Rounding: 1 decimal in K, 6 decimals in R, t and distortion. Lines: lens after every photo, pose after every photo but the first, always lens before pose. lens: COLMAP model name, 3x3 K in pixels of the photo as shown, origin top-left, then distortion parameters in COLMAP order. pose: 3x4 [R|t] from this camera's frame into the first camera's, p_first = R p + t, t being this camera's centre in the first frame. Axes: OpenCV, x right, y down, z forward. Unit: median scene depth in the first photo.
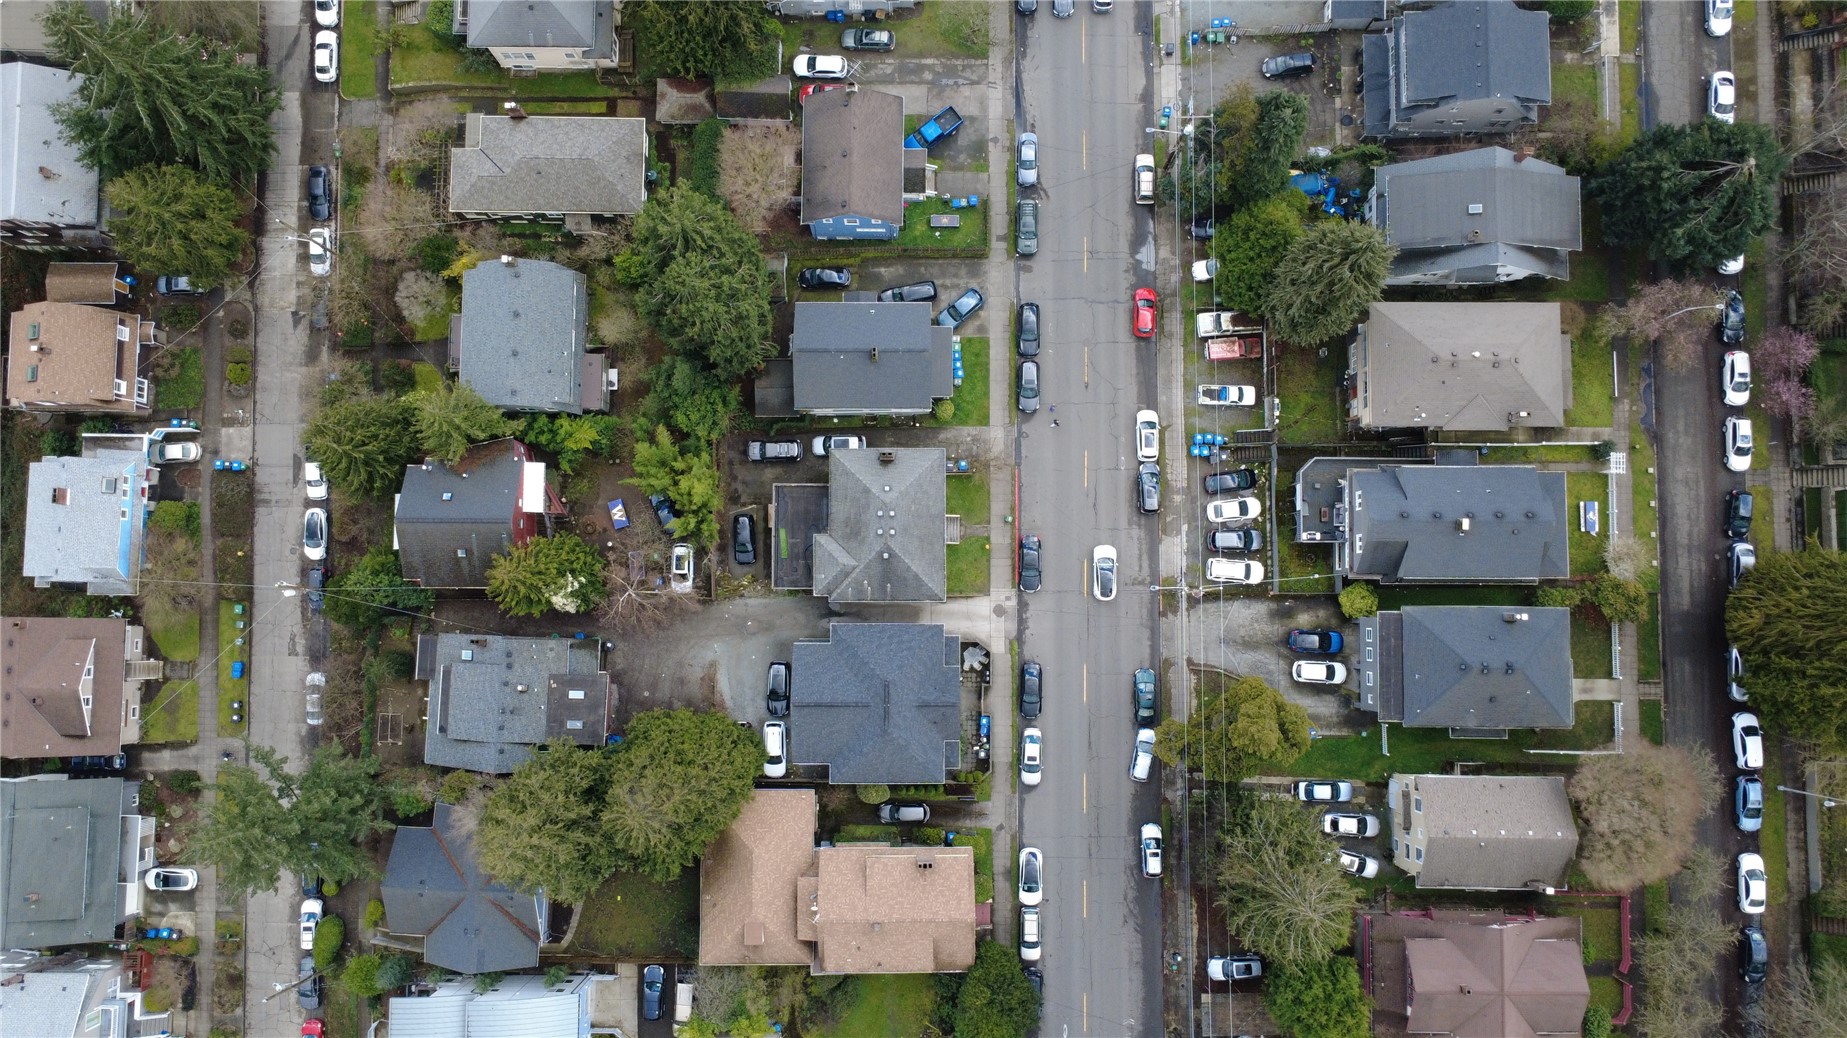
lens RADIAL K [[1339.6, 0, 929.8], [0, 1339.6, 518.6], [0, 0, 1]] dist [0.000862, 0.000082]
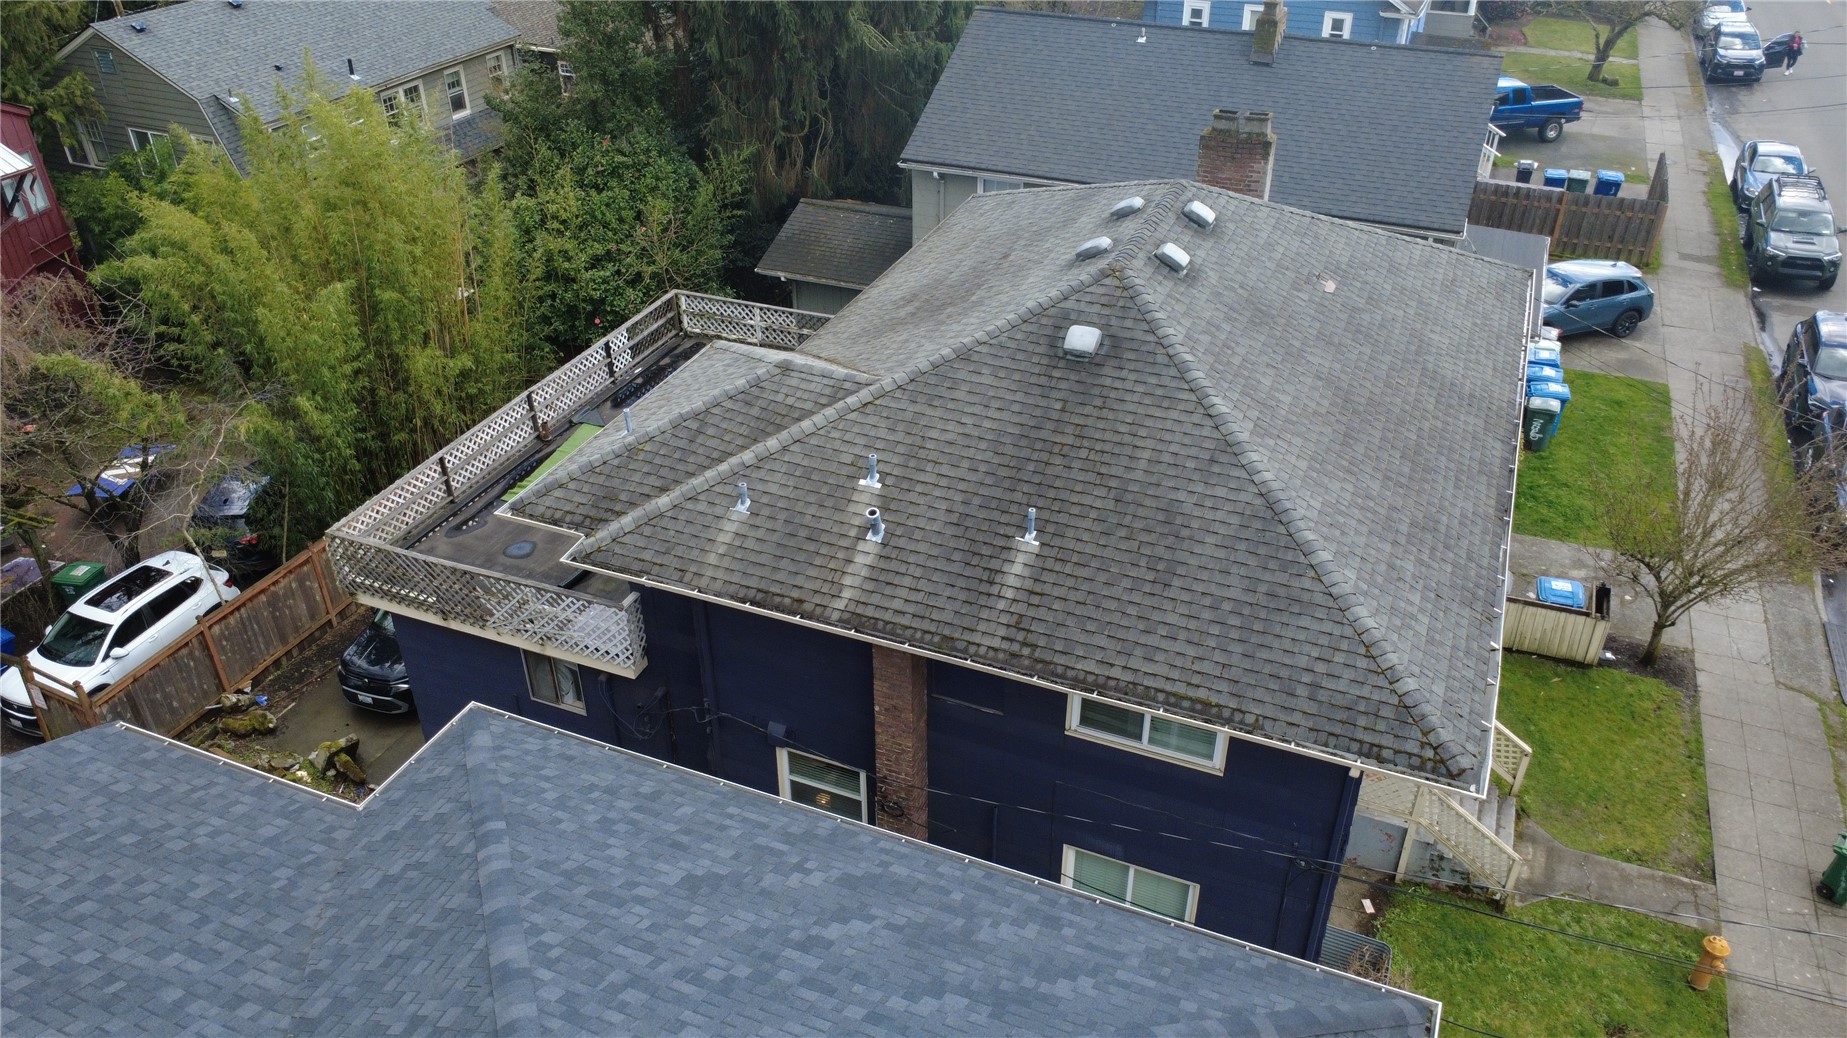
lens RADIAL K [[1339.6, 0, 922.3], [0, 1339.6, 526.1], [0, 0, 1]] dist [0.000862, 0.000082]
pose [[0.921624, 0.206715, -0.328447, 0.000996], [-0.386408, 0.567356, -0.727184, 0.134745], [0.036027, 0.797105, 0.602765, 0.864665]]
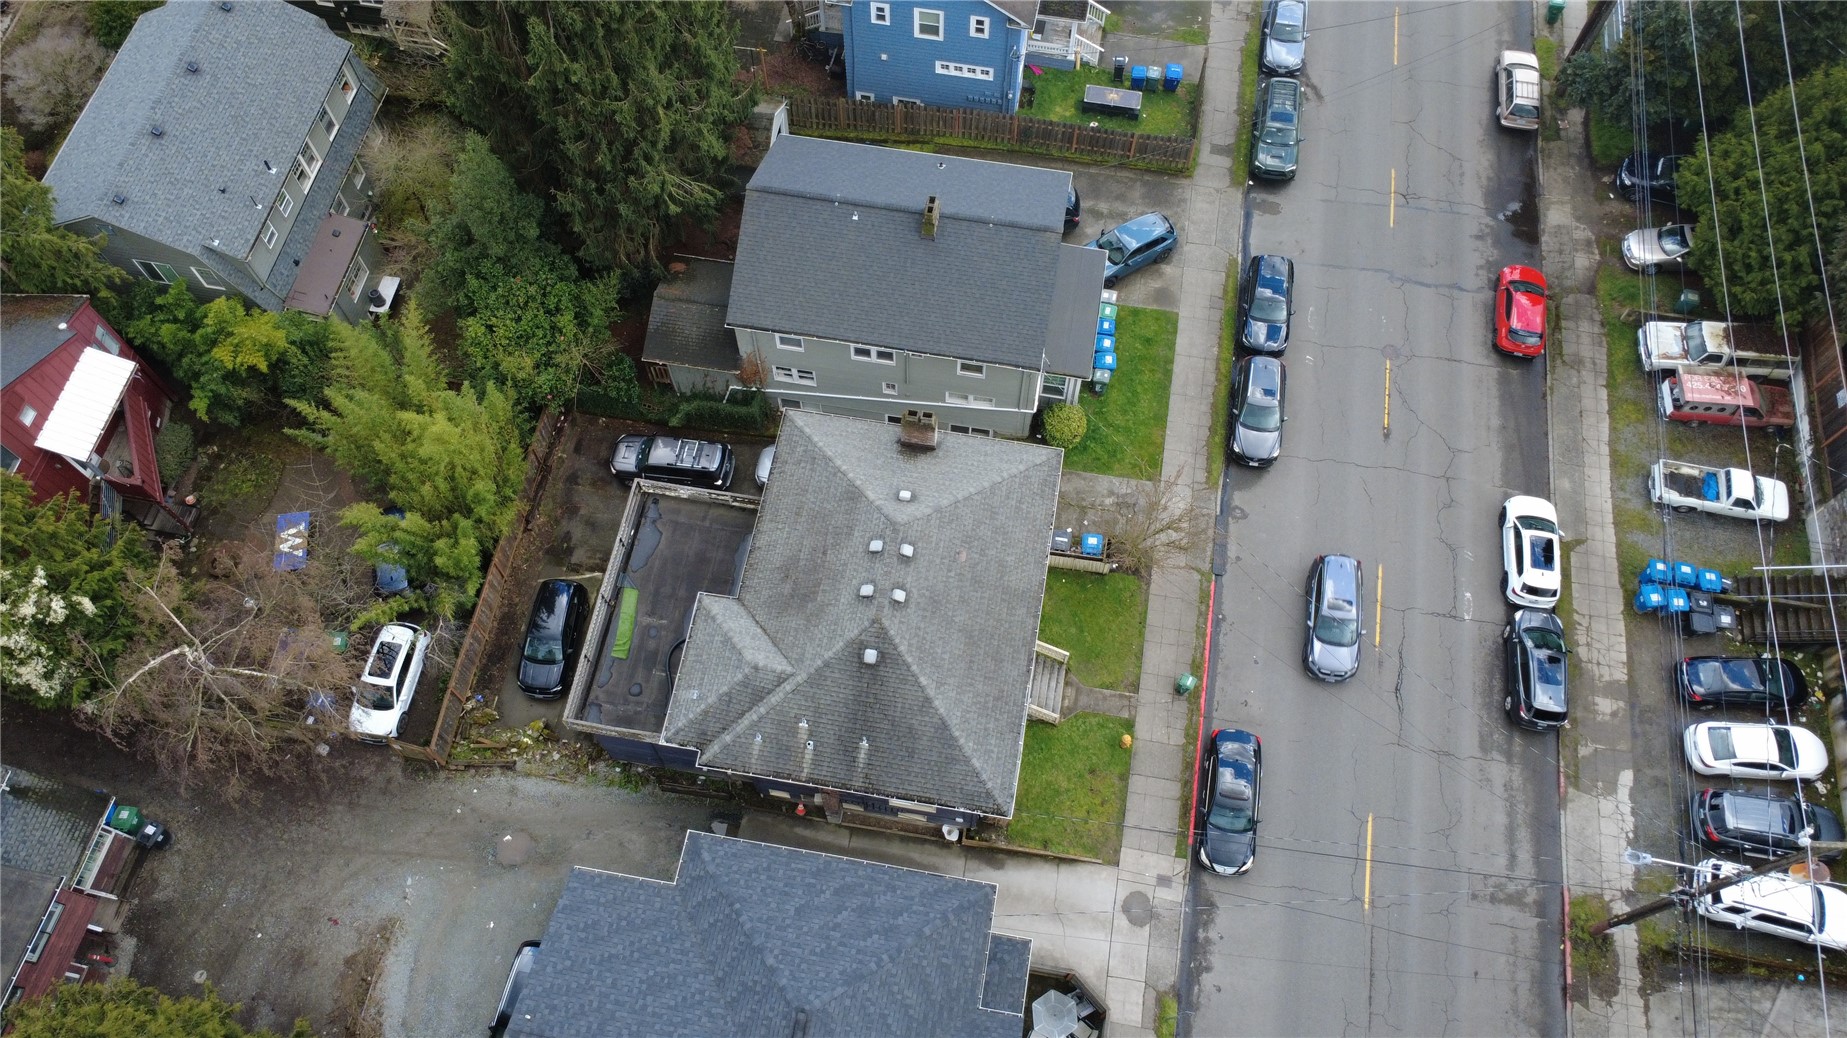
lens RADIAL K [[1339.6, 0, 925.9], [0, 1339.6, 526.3], [0, 0, 1]] dist [0.000862, 0.000082]
pose [[0.985735, 0.151079, -0.074178, 0.003714], [-0.167713, 0.918700, -0.357580, 0.114990], [0.014124, 0.364919, 0.930932, 0.598678]]
